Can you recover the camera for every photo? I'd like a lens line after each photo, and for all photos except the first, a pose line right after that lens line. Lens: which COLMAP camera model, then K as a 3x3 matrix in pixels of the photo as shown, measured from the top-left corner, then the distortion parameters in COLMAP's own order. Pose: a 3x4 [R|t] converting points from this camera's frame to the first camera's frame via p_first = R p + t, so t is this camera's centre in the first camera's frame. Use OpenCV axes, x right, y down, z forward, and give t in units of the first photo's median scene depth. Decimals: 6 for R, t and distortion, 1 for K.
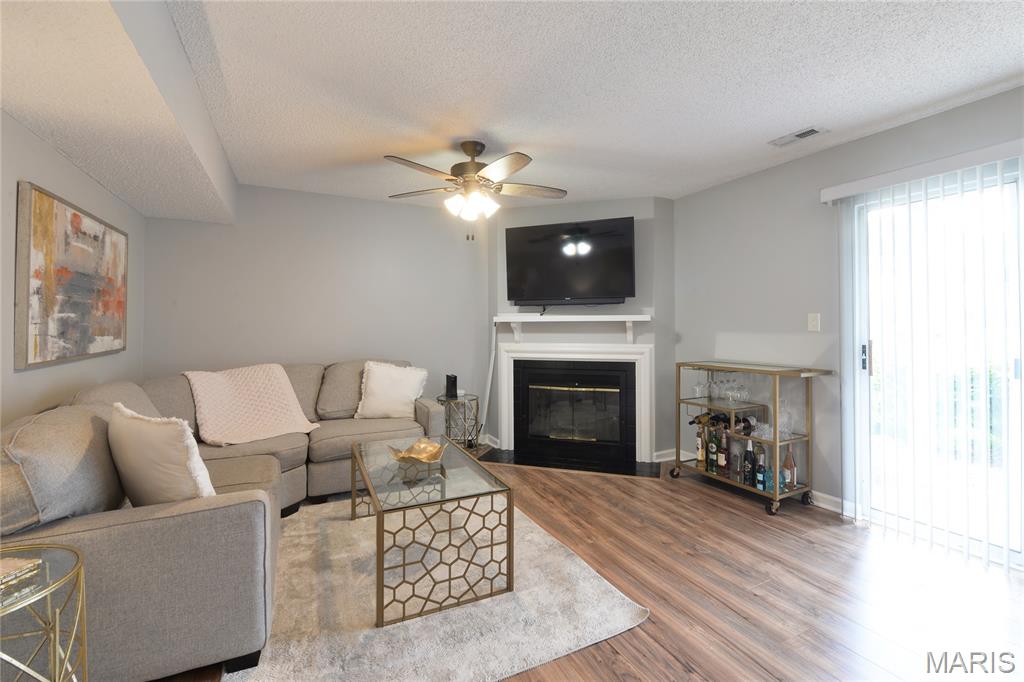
lens RADIAL K [[447.4, 0, 490.3], [0, 447.4, 321.3], [0, 0, 1]] dist [-0.017376, -0.001658]
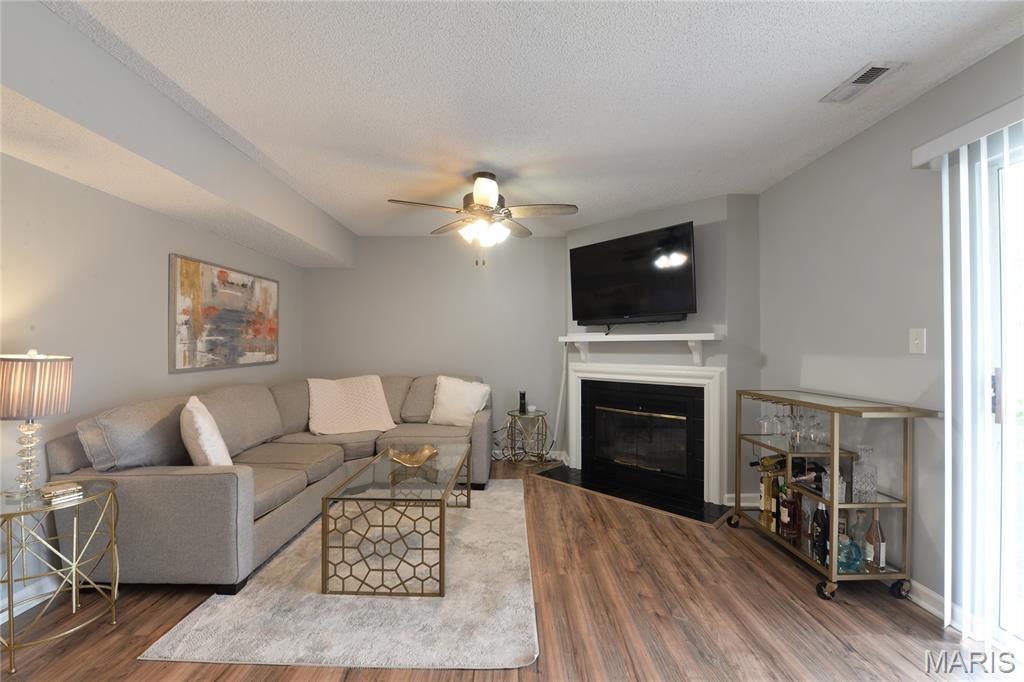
lens RADIAL K [[408.2, 0, 488.9], [0, 408.2, 342.9], [0, 0, 1]] dist [-0.014087, -0.003066]
pose [[0.894420, -0.001547, -0.447225, 0.421917], [0.002681, 0.999995, 0.001903, 0.002532], [0.447220, -0.002901, 0.894419, 0.139692]]
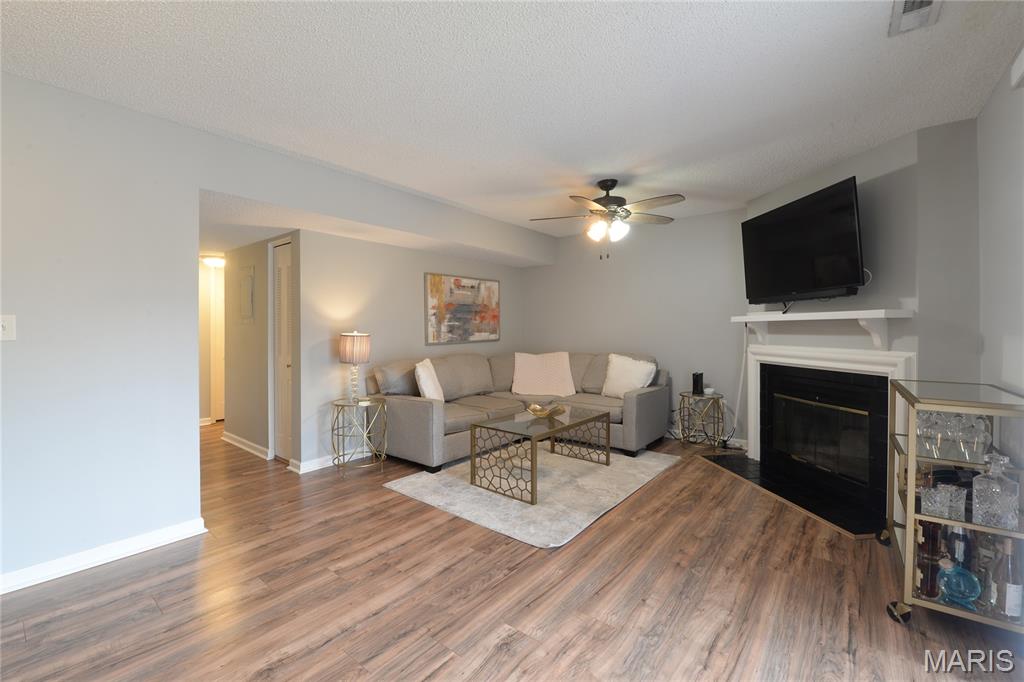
lens RADIAL K [[408.2, 0, 482.7], [0, 408.2, 332.8], [0, 0, 1]] dist [-0.014087, -0.003066]
pose [[0.401255, 0.007802, -0.915933, 0.895917], [0.014783, 0.999778, 0.014992, 0.004864], [0.915847, -0.019556, 0.401051, 0.227166]]
